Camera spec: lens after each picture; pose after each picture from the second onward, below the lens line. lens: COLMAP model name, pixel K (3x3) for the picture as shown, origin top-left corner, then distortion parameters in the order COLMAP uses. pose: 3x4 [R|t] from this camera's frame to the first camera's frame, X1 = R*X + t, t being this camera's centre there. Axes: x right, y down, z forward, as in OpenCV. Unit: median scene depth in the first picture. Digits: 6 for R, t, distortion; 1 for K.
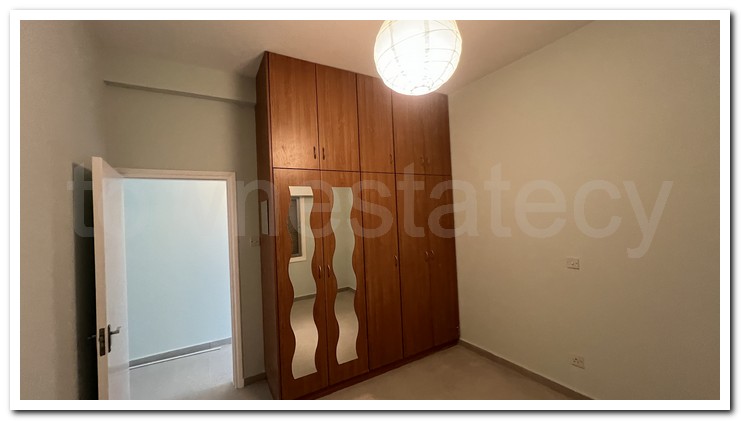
lens RADIAL K [[280.2, 0, 369.3], [0, 280.2, 209.5], [0, 0, 1]] dist [-0.001125, 0.000095]
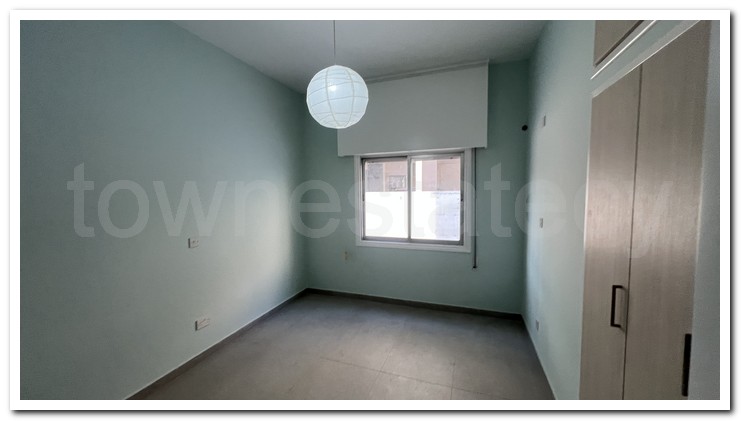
lens RADIAL K [[280.4, 0, 372.3], [0, 280.4, 209.6], [0, 0, 1]] dist [-0.000361, 0.000104]
pose [[0.999997, -0.000889, 0.002243, -0.110477], [0.000890, 0.999999, -0.000470, 0.000561], [-0.002242, 0.000472, 0.999997, -0.000787]]
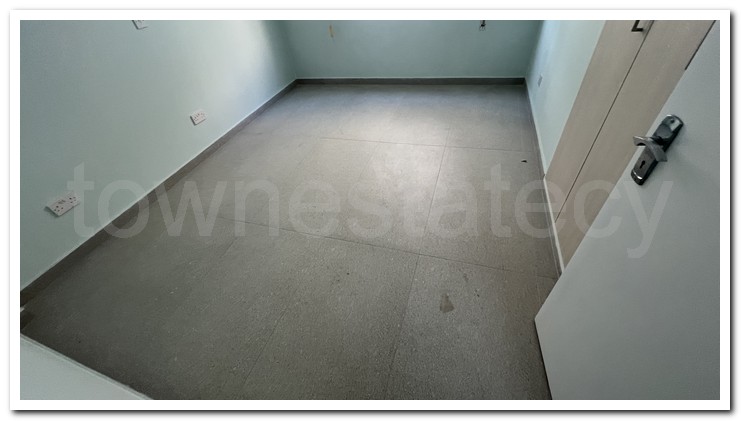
lens RADIAL K [[280.2, 0, 369.3], [0, 280.2, 209.5], [0, 0, 1]] dist [-0.001125, 0.000095]
pose [[1.000000, -0.000376, 0.000845, -0.234907], [0.000376, 1.000000, -0.000105, 0.000091], [-0.000845, 0.000105, 1.000000, -0.000039]]
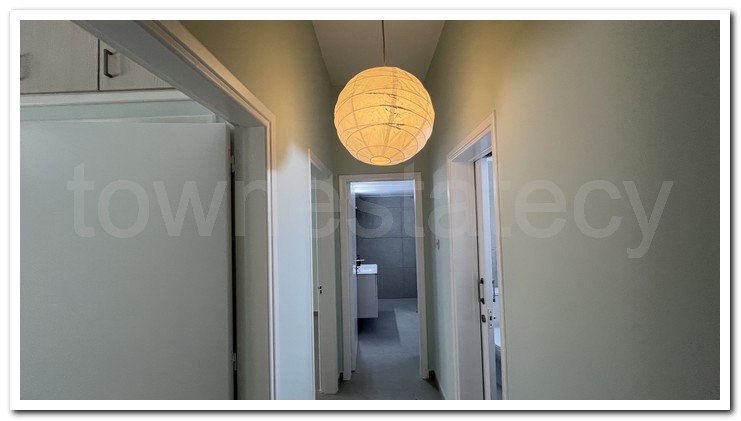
lens RADIAL K [[280.2, 0, 369.3], [0, 280.2, 209.5], [0, 0, 1]] dist [-0.001125, 0.000095]
pose [[0.999999, -0.000524, 0.001221, -0.179424], [0.000524, 1.000000, 0.000083, 0.000140], [-0.001221, -0.000082, 0.999999, -0.000068]]
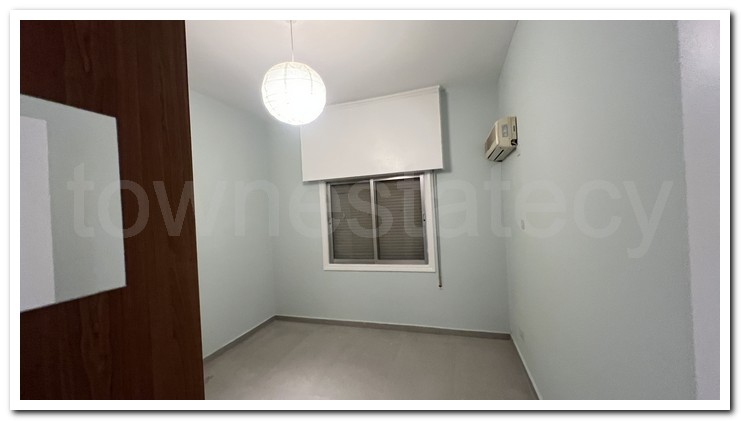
lens RADIAL K [[280.2, 0, 369.3], [0, 280.2, 209.5], [0, 0, 1]] dist [-0.001125, 0.000095]
pose [[0.999999, -0.000268, 0.001061, 2.451625], [0.000268, 1.000000, -0.000134, 0.001648], [-0.001061, 0.000134, 0.999999, -0.002615]]
